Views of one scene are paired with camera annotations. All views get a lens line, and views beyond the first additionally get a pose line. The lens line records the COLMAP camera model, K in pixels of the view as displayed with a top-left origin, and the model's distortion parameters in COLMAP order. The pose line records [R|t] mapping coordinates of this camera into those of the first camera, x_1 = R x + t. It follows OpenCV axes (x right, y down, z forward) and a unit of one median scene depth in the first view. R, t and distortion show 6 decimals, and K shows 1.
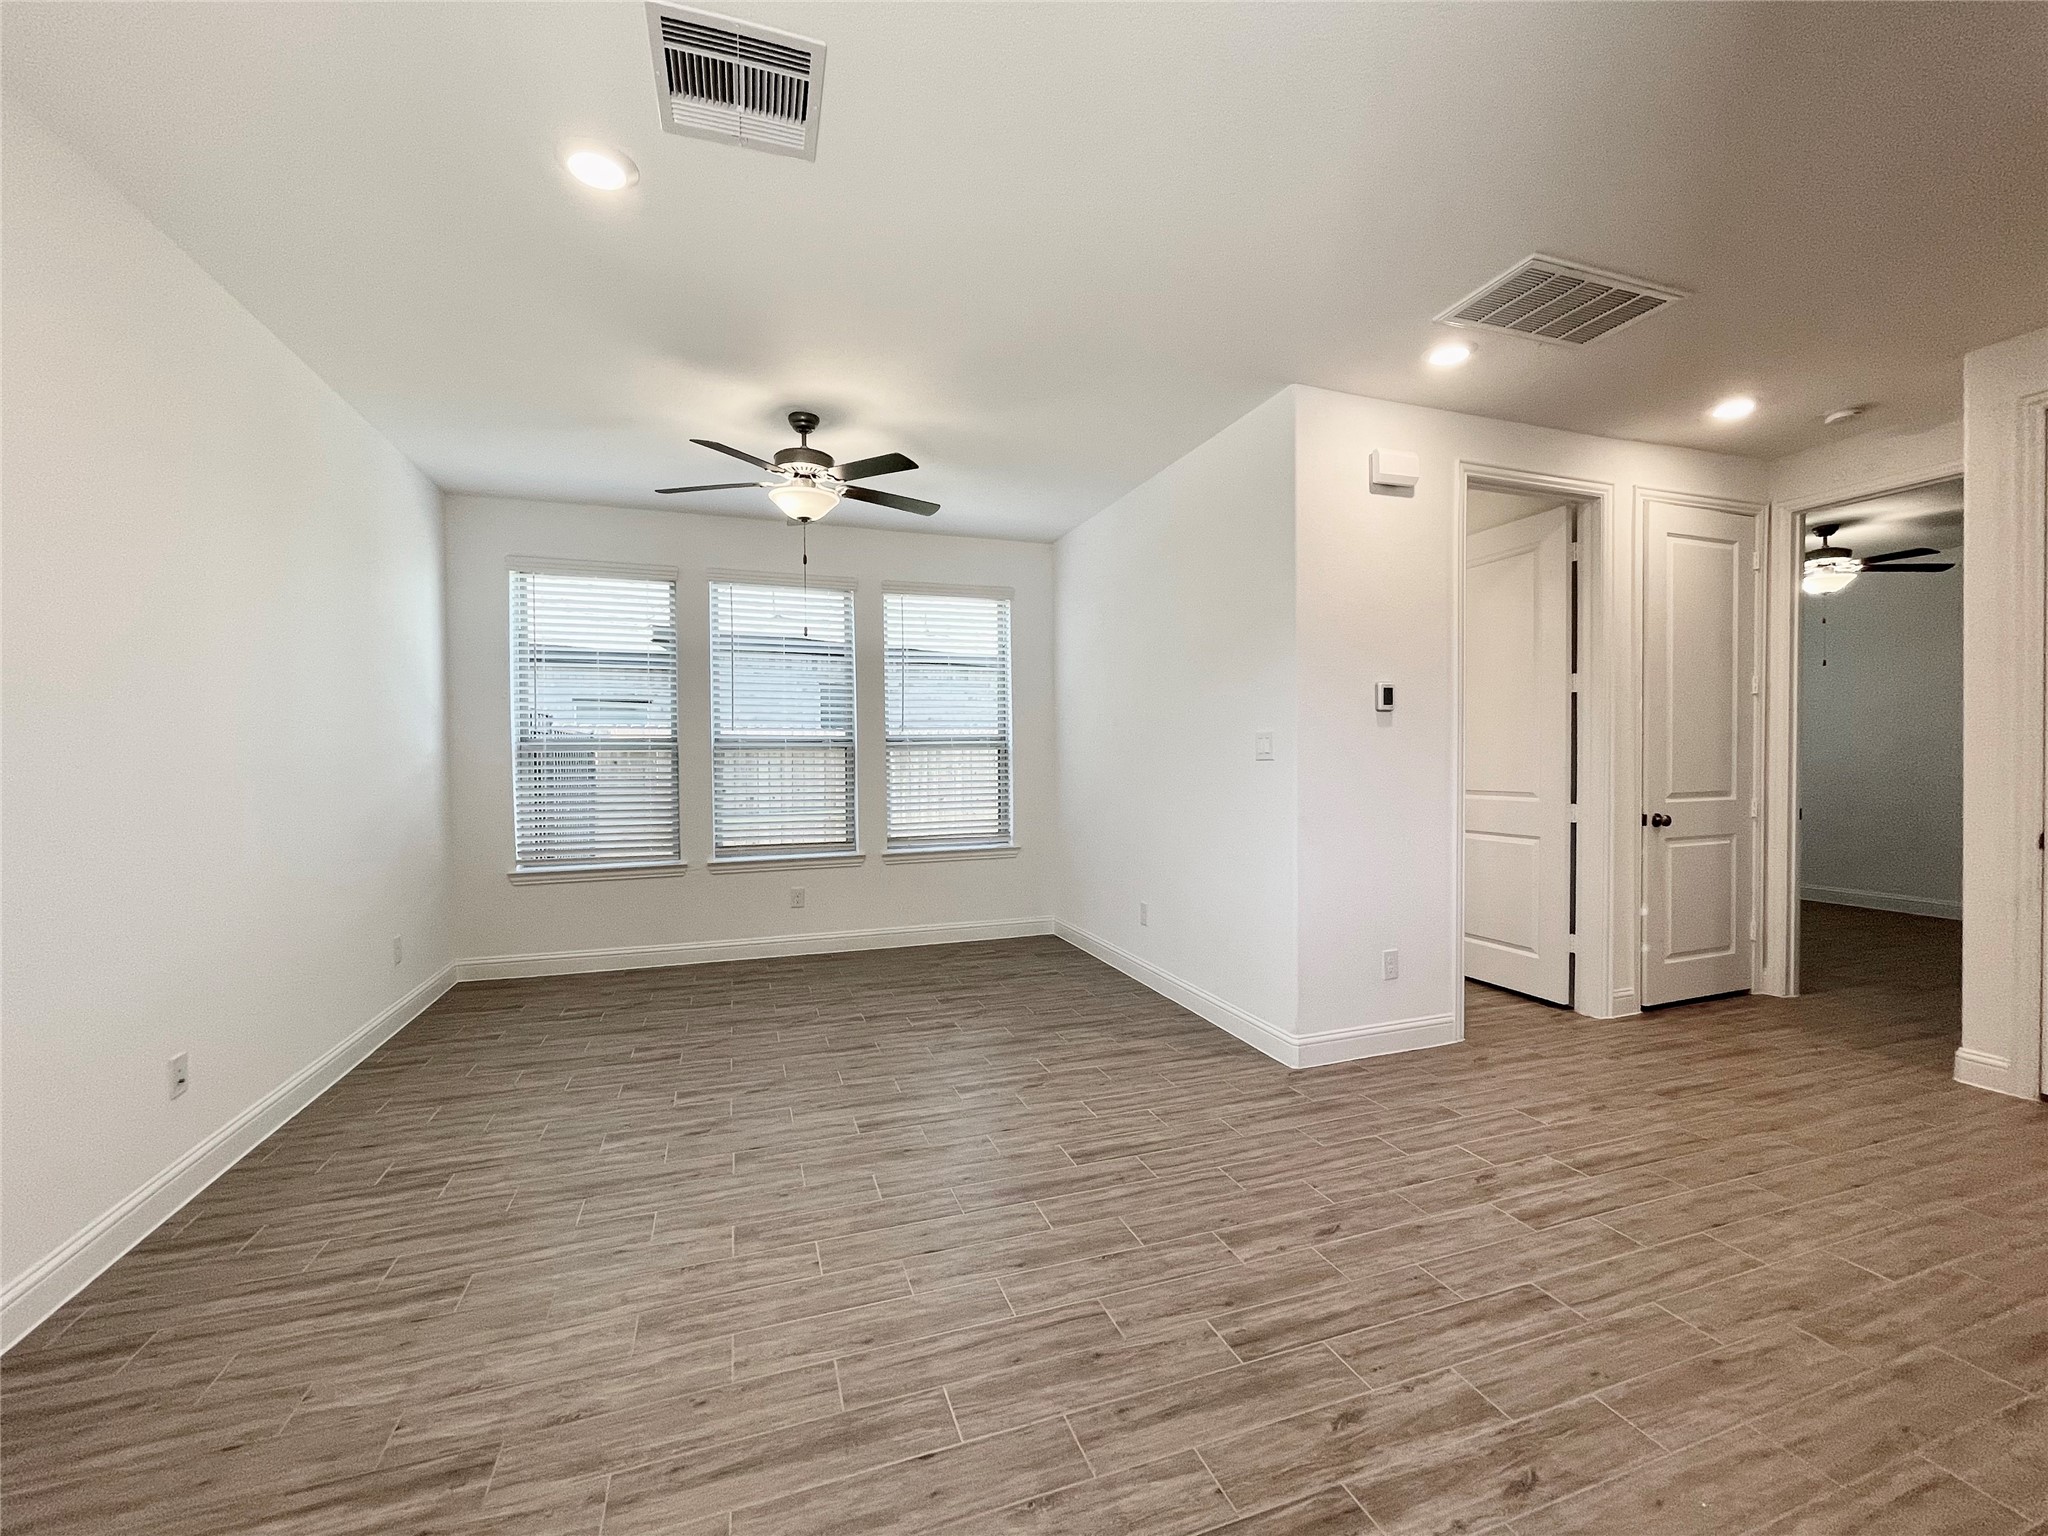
lens RADIAL K [[835.2, 0, 1016.6], [0, 835.2, 759.2], [0, 0, 1]] dist [0.000548, 0.001694]
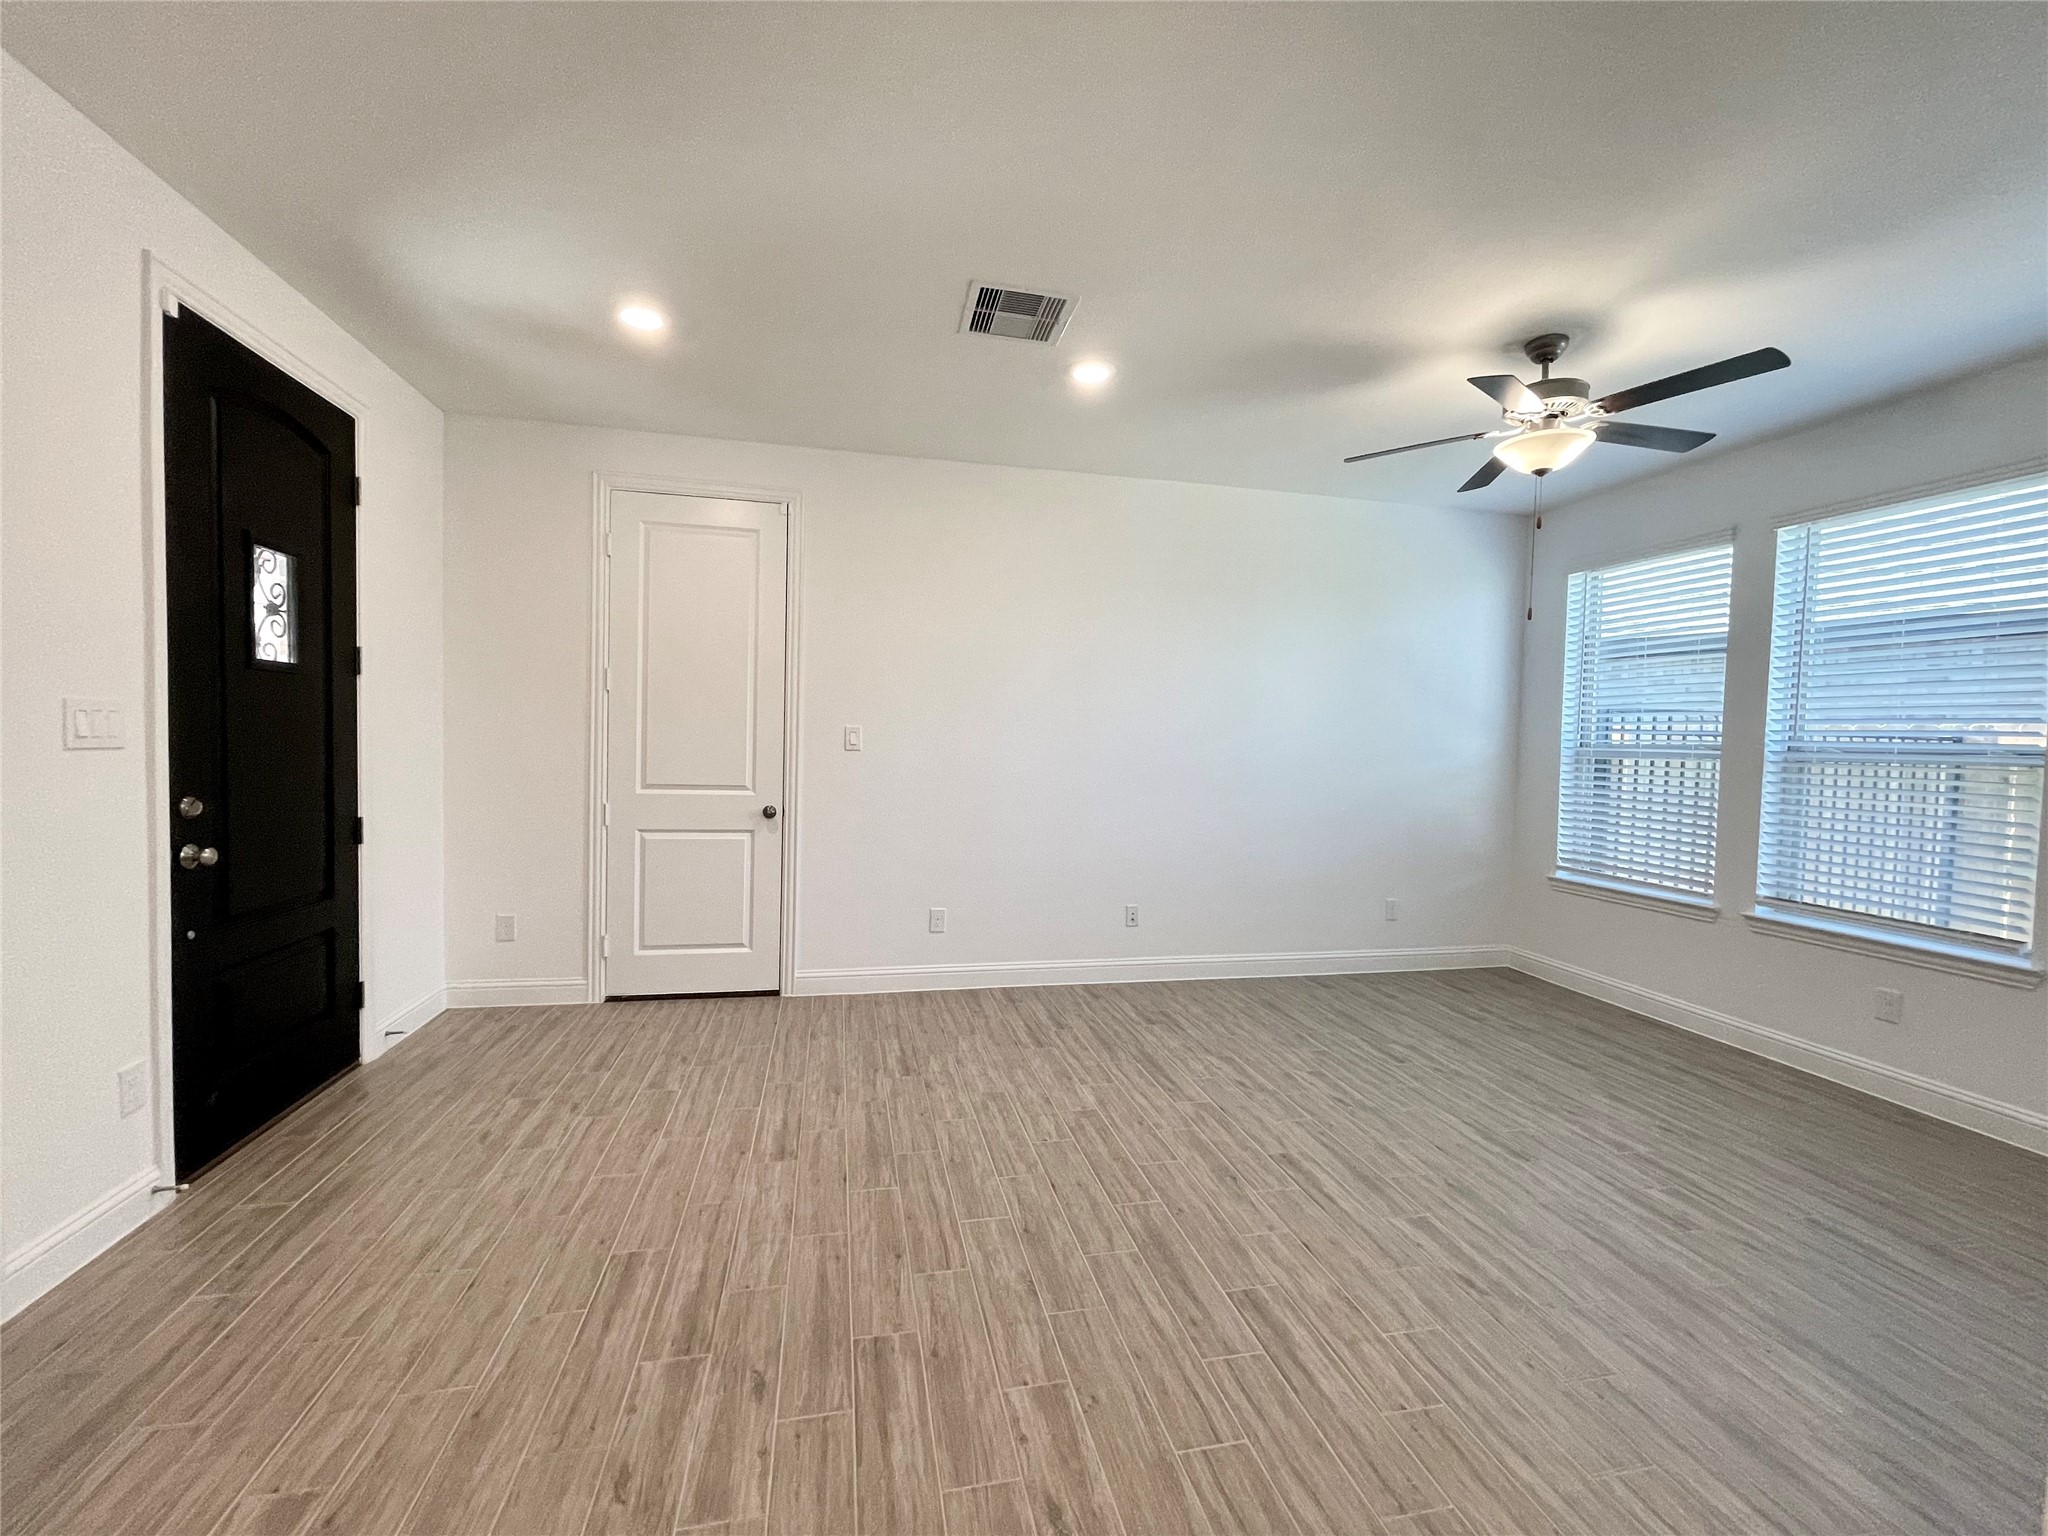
lens RADIAL K [[835.2, 0, 1025.5], [0, 835.2, 765.8], [0, 0, 1]] dist [0.000548, 0.001694]
pose [[-0.117770, 0.035752, -0.992397, 0.833339], [-0.025068, 0.998926, 0.038962, -0.037237], [0.992724, 0.029466, -0.116747, 0.860293]]
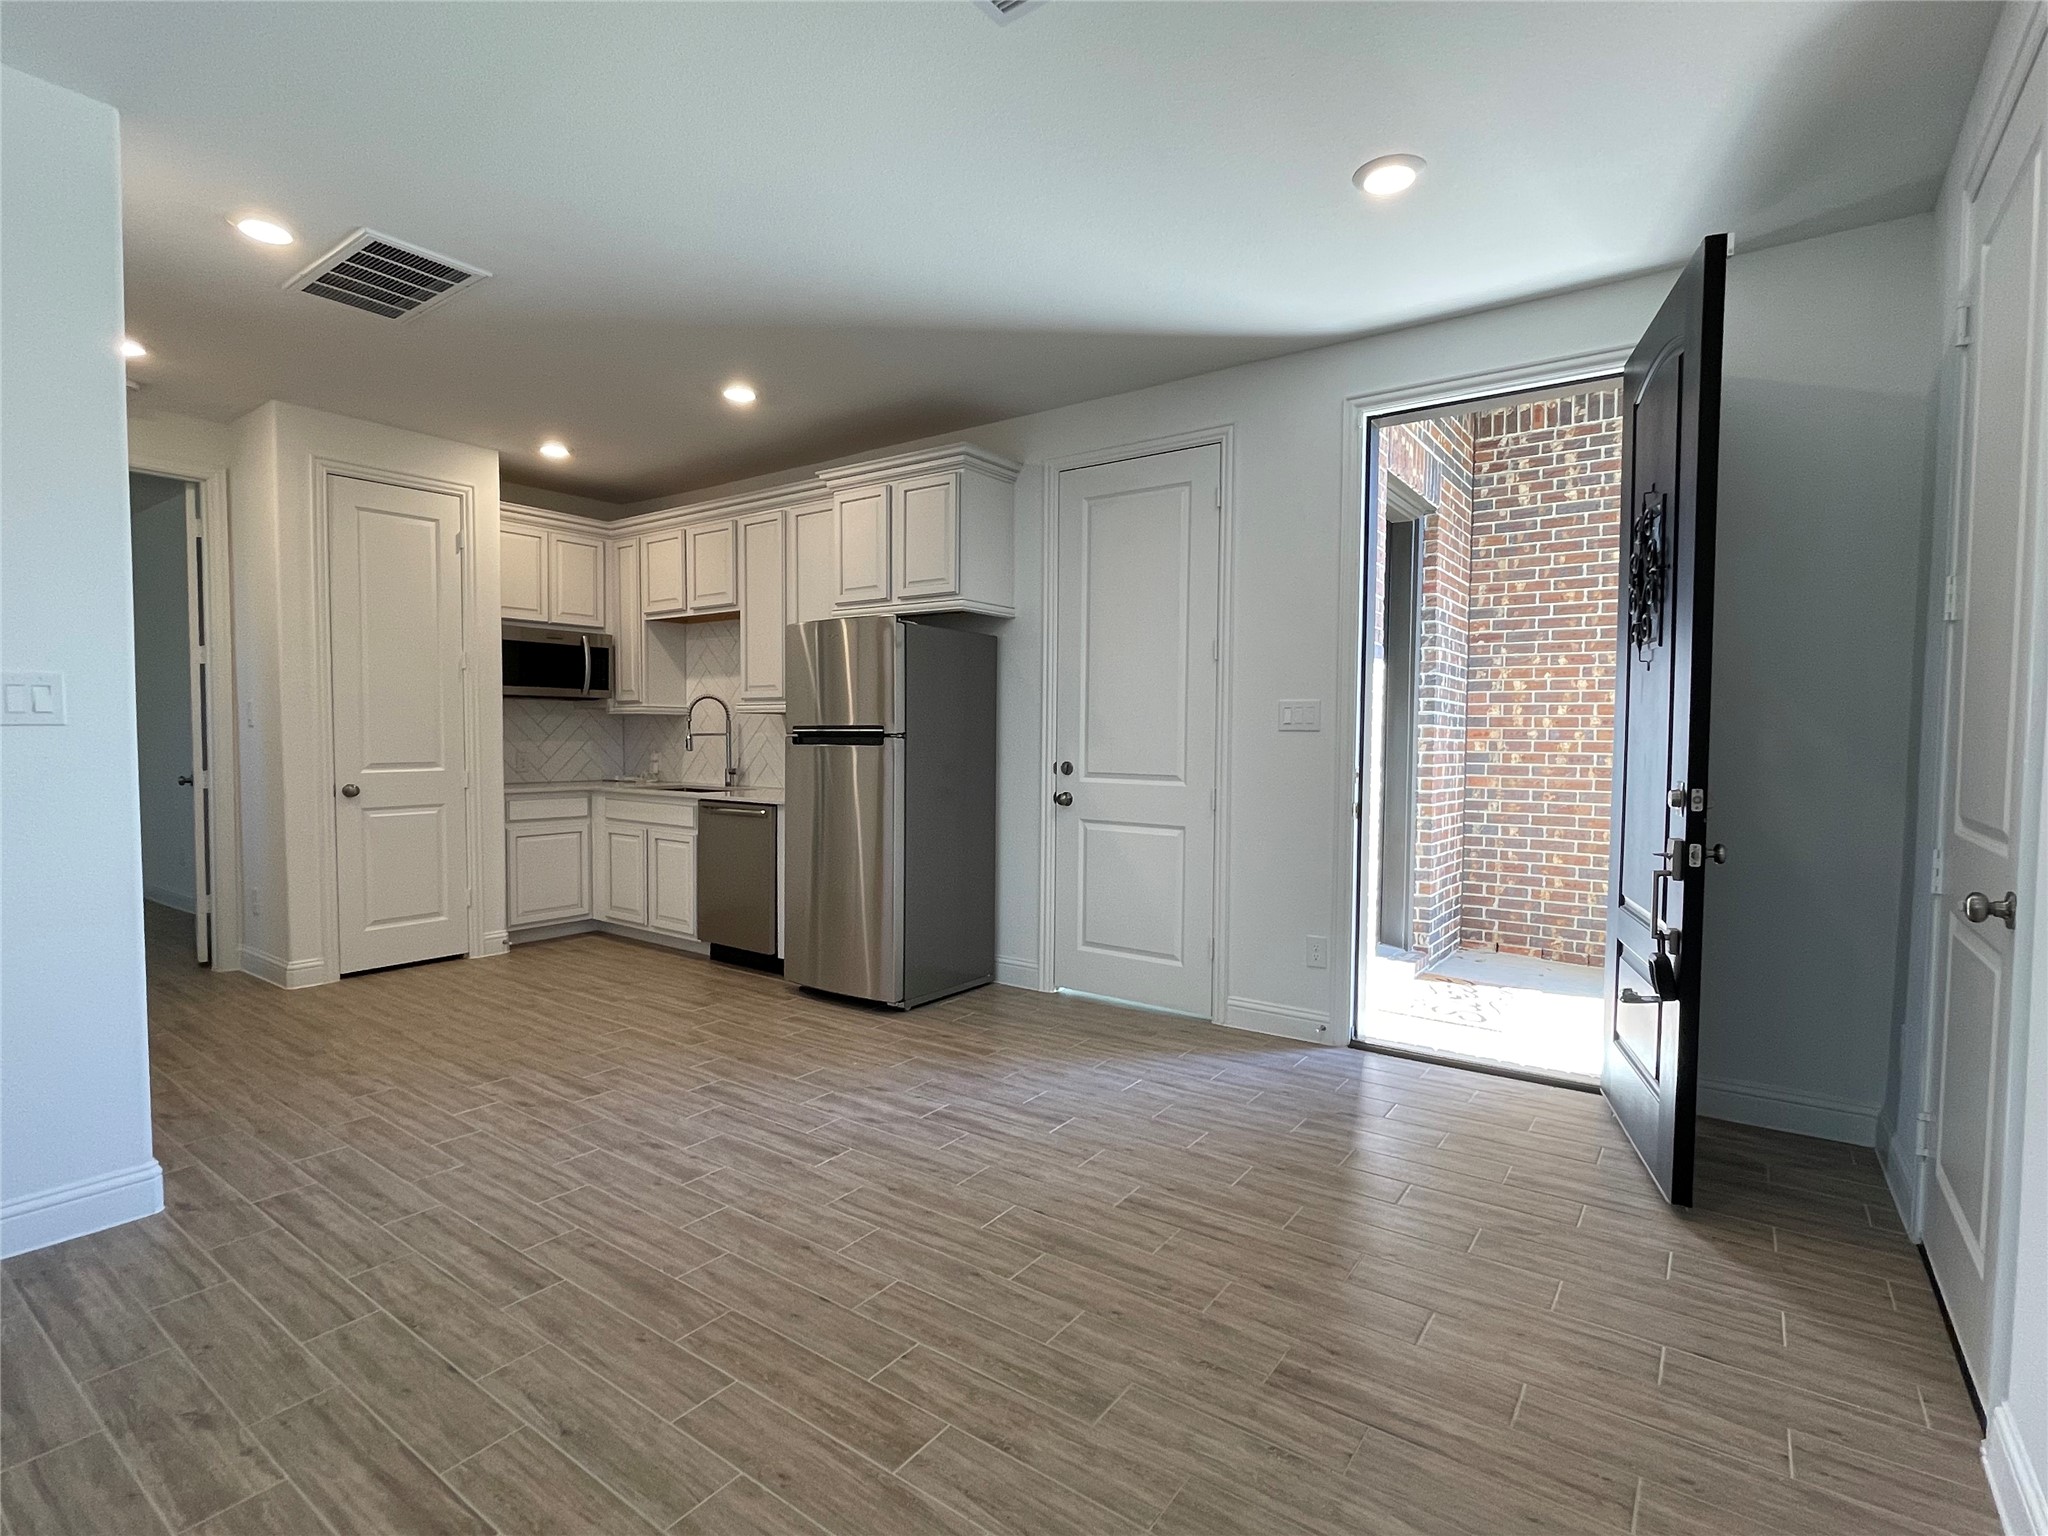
lens RADIAL K [[973.8, 0, 1012.4], [0, 973.8, 778.3], [0, 0, 1]] dist [0.002958, 0.001707]
pose [[-0.566280, -0.034222, 0.823502, -0.812973], [-0.002001, 0.999192, 0.040147, 0.009609], [-0.824211, 0.021086, -0.565891, 1.112153]]
